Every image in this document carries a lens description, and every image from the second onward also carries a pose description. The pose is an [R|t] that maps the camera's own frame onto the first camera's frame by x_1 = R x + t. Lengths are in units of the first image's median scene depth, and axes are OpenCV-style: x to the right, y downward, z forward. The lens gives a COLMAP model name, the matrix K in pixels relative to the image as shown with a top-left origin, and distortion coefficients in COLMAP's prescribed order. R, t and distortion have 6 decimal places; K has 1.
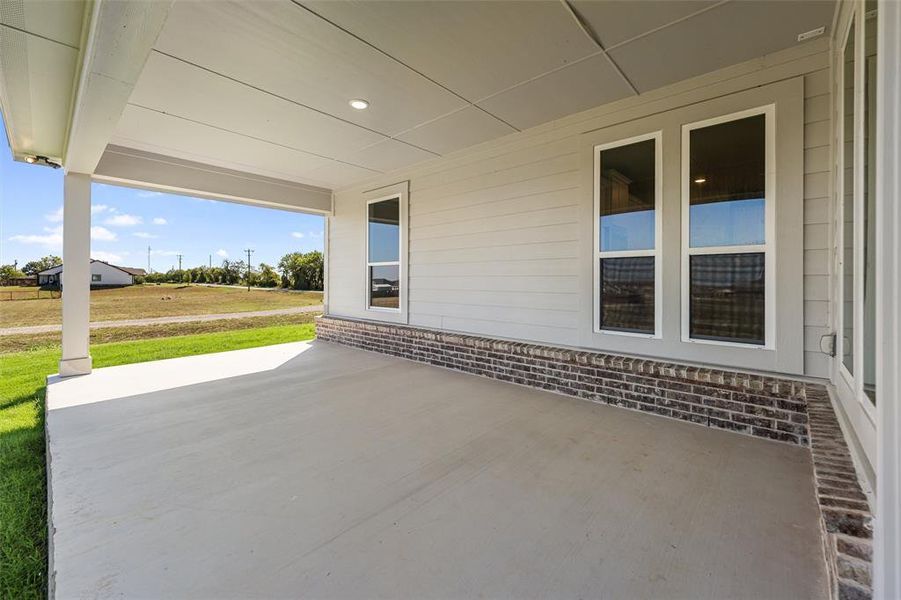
lens RADIAL K [[385.7, 0, 450.3], [0, 385.7, 278.2], [0, 0, 1]] dist [-0.001082, -0.000213]
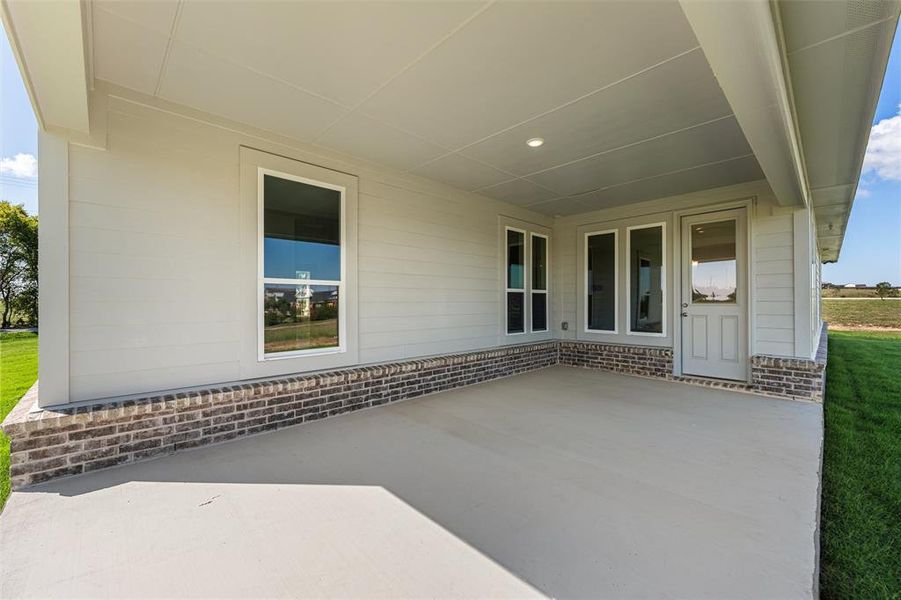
lens RADIAL K [[367.3, 0, 450.5], [0, 367.3, 300.0], [0, 0, 1]] dist [-0.001165, -0.000038]
pose [[0.037204, 0.009348, 0.999264, -0.968169], [0.003140, 0.999950, -0.009471, -0.001152], [-0.999303, 0.003490, 0.037173, 0.918502]]
